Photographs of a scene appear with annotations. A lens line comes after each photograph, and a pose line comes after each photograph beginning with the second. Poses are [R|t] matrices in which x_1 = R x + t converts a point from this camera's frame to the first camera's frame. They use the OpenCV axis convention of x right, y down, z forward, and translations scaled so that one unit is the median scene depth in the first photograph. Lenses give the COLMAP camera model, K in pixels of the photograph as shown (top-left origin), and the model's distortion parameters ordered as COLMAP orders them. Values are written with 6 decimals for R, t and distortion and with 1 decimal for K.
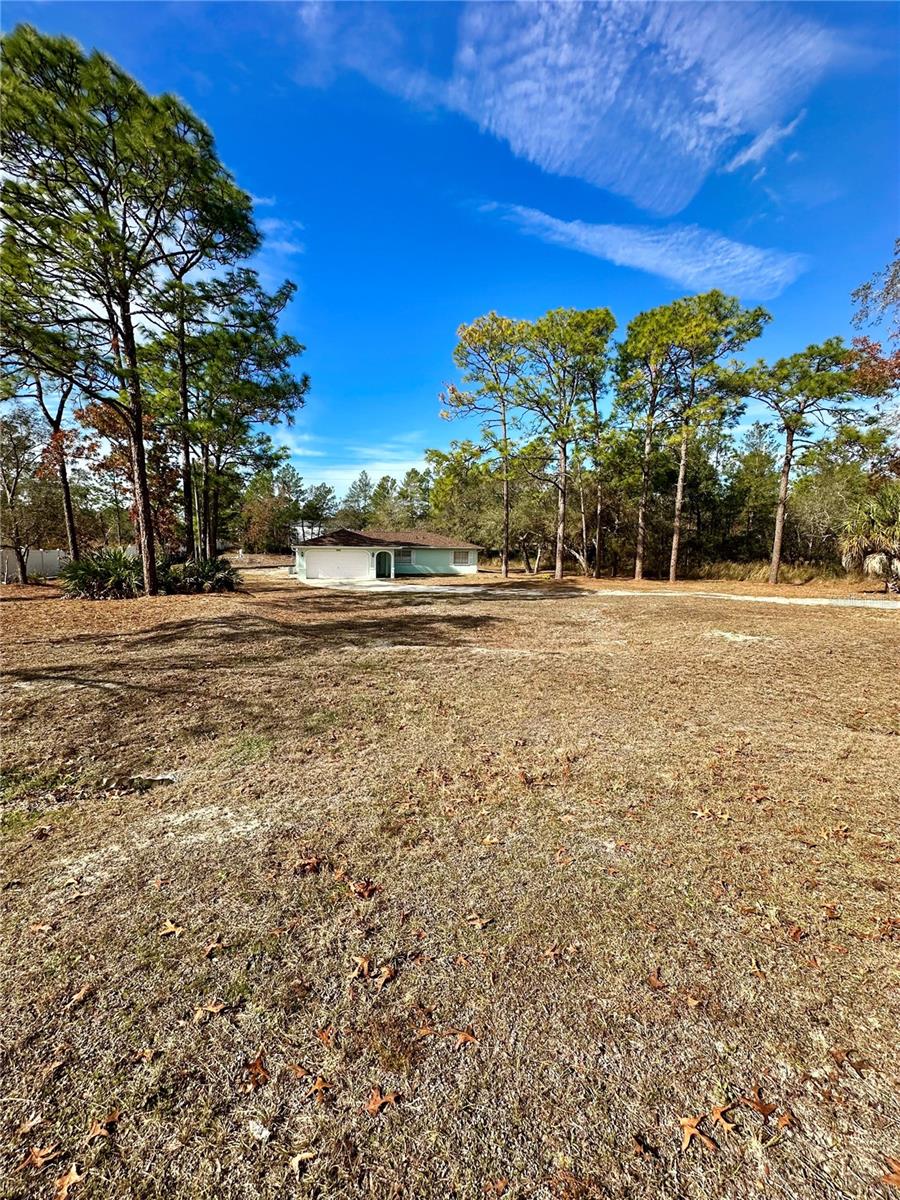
lens RADIAL K [[477.6, 0, 455.9], [0, 477.6, 600.0], [0, 0, 1]] dist [0.000238, 0.000129]
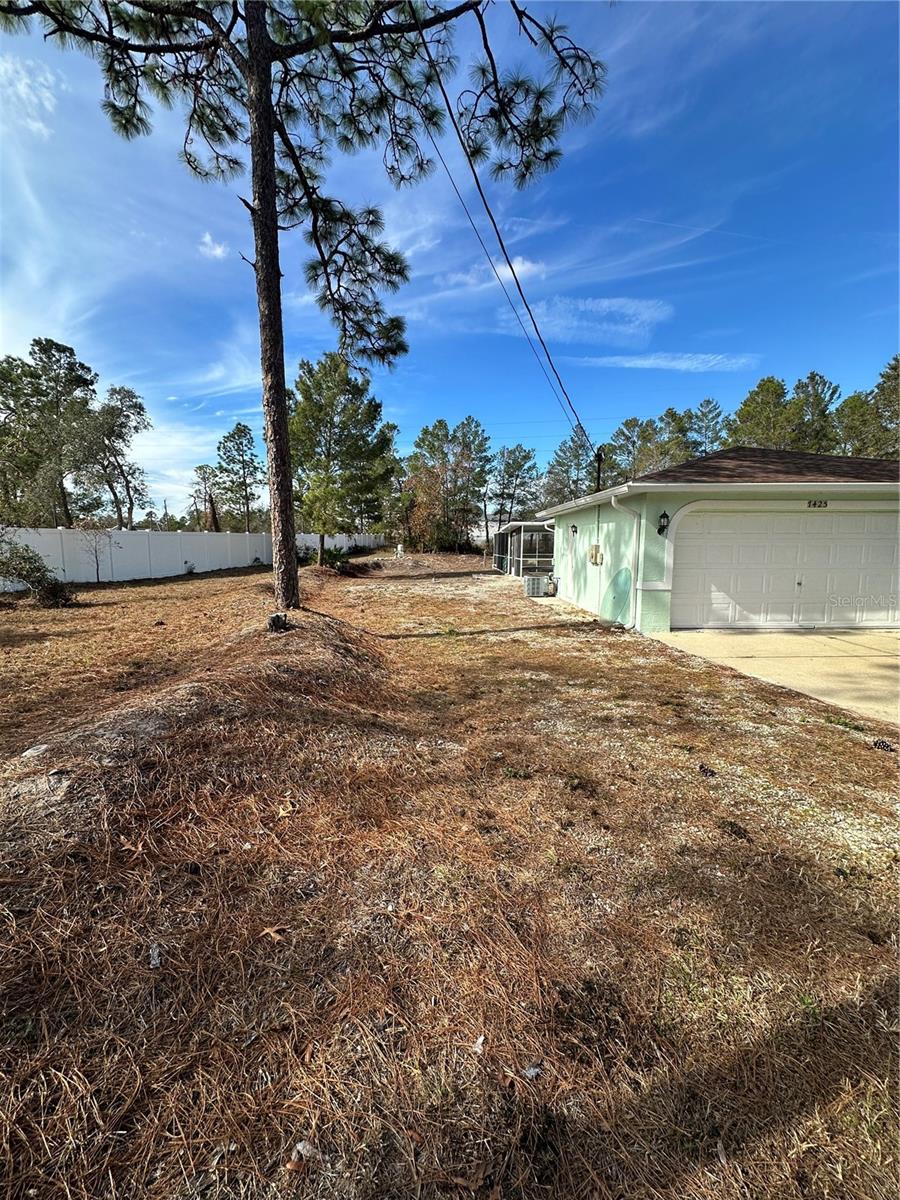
lens RADIAL K [[477.6, 0, 455.9], [0, 477.6, 600.0], [0, 0, 1]] dist [0.000238, 0.000129]
pose [[0.950845, 0.015394, -0.309284, -0.159909], [-0.018177, 0.999816, -0.006118, -0.028946], [0.309132, 0.011439, 0.950950, 0.369867]]
